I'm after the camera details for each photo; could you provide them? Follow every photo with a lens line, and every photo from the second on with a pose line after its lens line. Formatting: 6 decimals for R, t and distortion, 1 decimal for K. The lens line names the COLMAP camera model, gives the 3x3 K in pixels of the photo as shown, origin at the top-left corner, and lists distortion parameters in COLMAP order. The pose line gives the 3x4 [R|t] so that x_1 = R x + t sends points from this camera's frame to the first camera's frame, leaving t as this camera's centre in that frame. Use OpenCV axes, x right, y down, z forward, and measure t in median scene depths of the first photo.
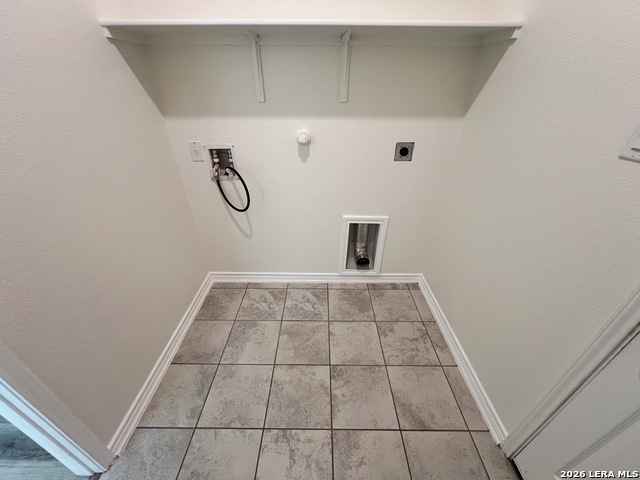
lens RADIAL K [[255.9, 0, 319.7], [0, 255.9, 239.4], [0, 0, 1]] dist [-0.001445, 0.000281]
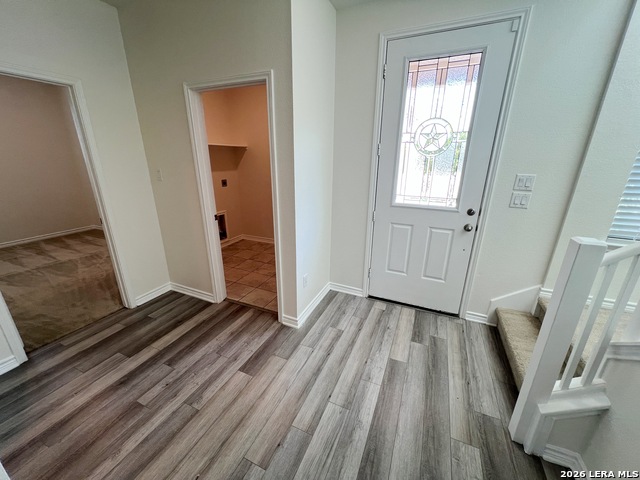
lens RADIAL K [[255.9, 0, 319.7], [0, 255.9, 239.4], [0, 0, 1]] dist [-0.001445, 0.000281]
pose [[0.400067, -0.285007, 0.871044, -1.753632], [0.476434, 0.876577, 0.067994, 0.458467], [-0.782916, 0.387793, 0.486476, -0.841679]]
